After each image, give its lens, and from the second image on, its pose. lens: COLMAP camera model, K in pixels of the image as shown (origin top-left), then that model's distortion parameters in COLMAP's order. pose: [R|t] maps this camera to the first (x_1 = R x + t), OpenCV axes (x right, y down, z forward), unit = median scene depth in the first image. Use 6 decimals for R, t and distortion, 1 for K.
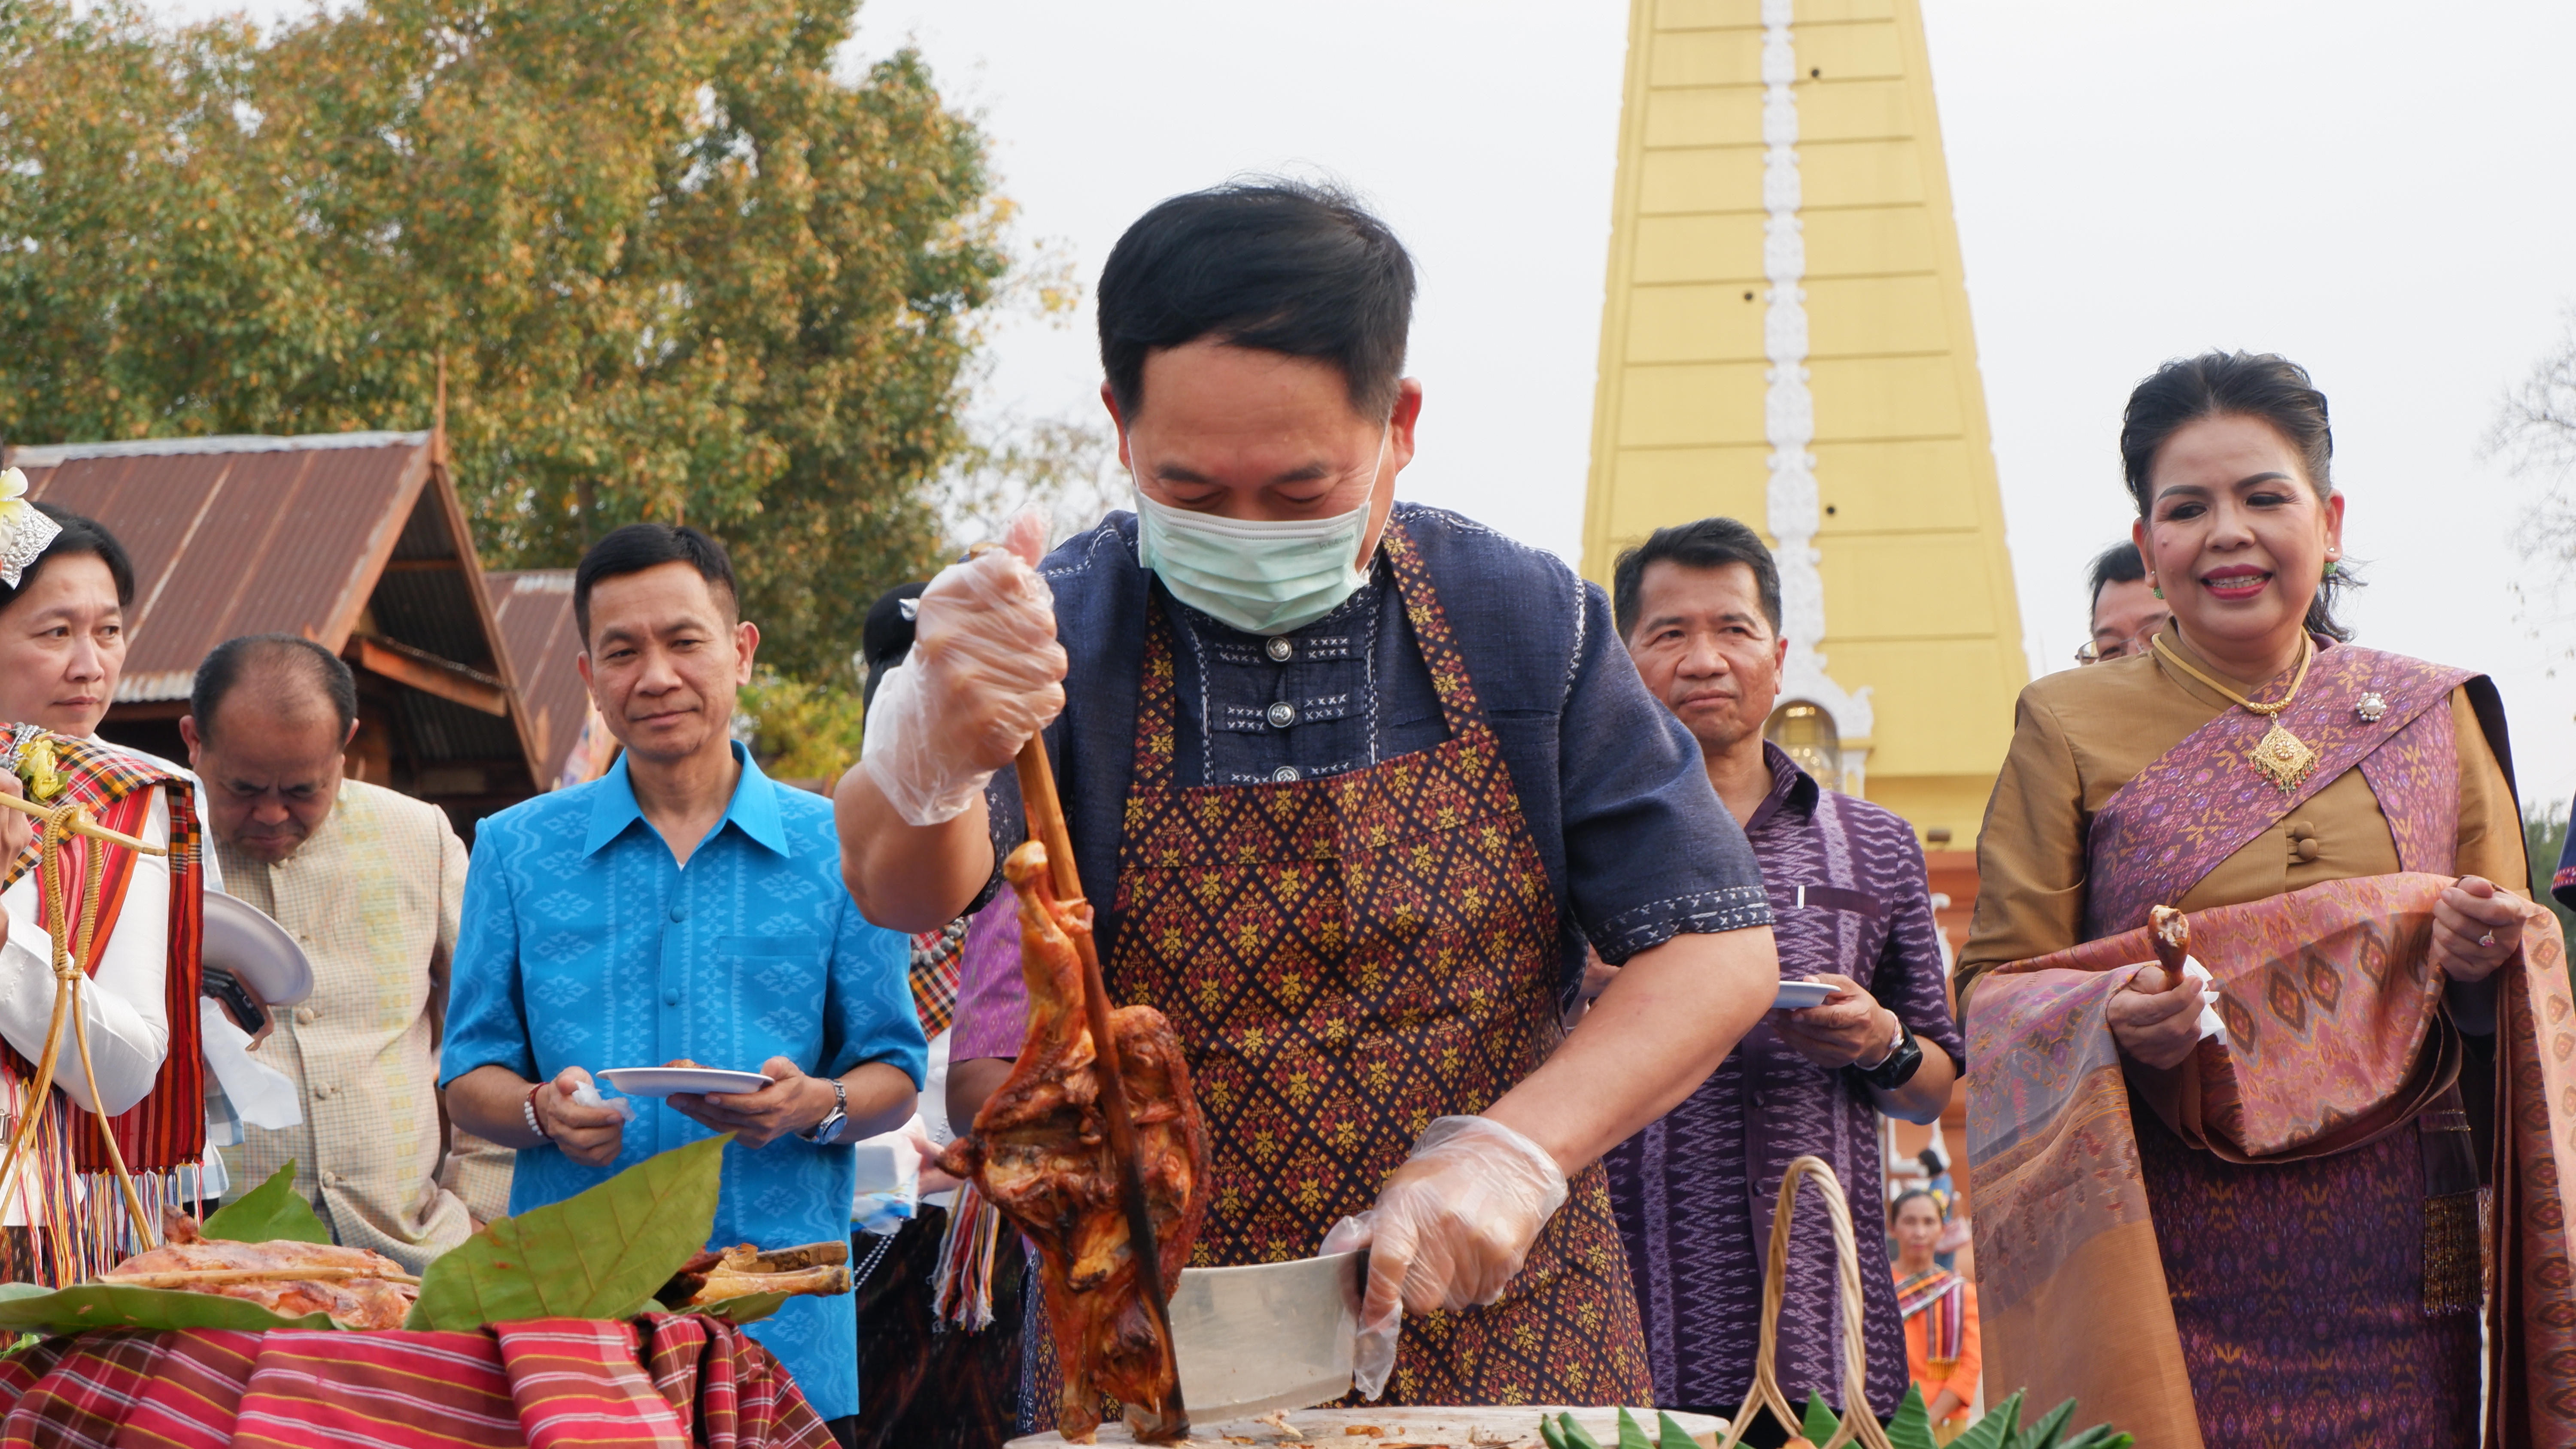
lens RADIAL K [[4704.5, 0, 1288.0], [0, 4704.5, 724.5], [0, 0, 1]] dist [-0.065964, 0.033272]
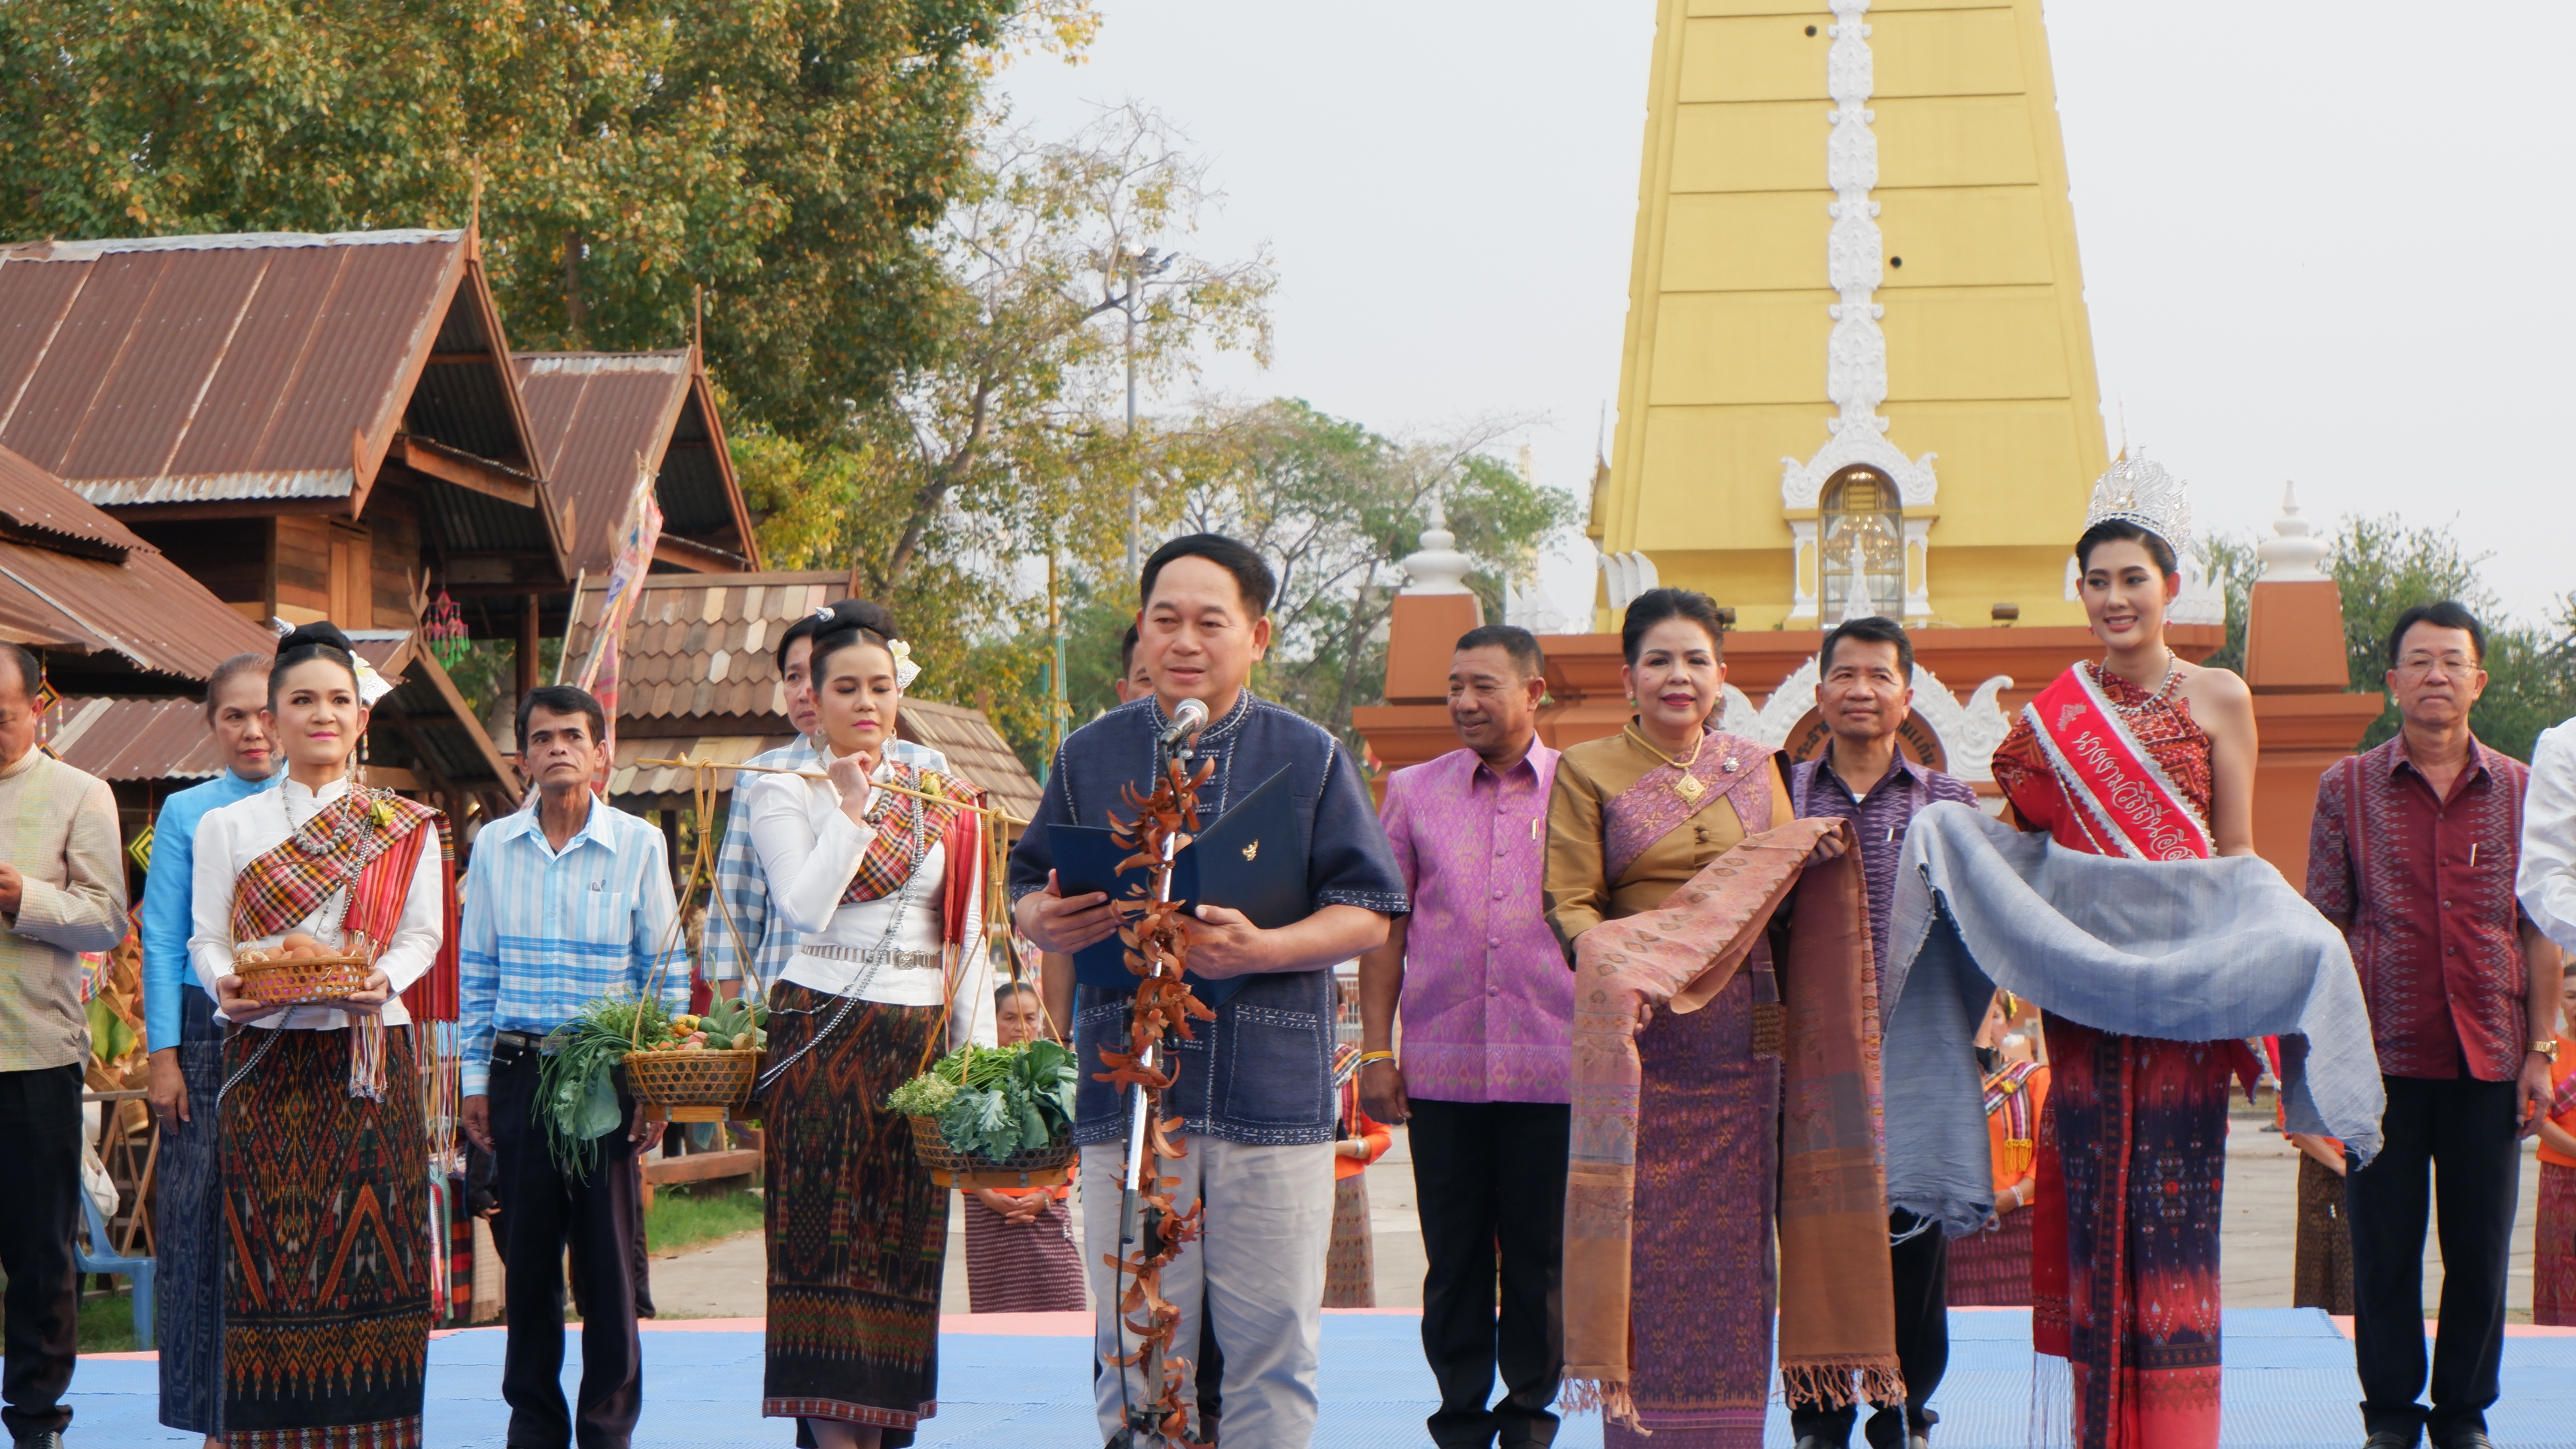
lens RADIAL K [[5467.7, 0, 1288.0], [0, 5467.7, 724.5], [0, 0, 1]] dist [0.055554, -2.200341]
pose [[0.999963, 0.005633, -0.006566, 0.002288], [-0.005287, 0.998655, 0.051568, -0.010649], [0.006848, -0.051531, 0.998648, -0.112322]]
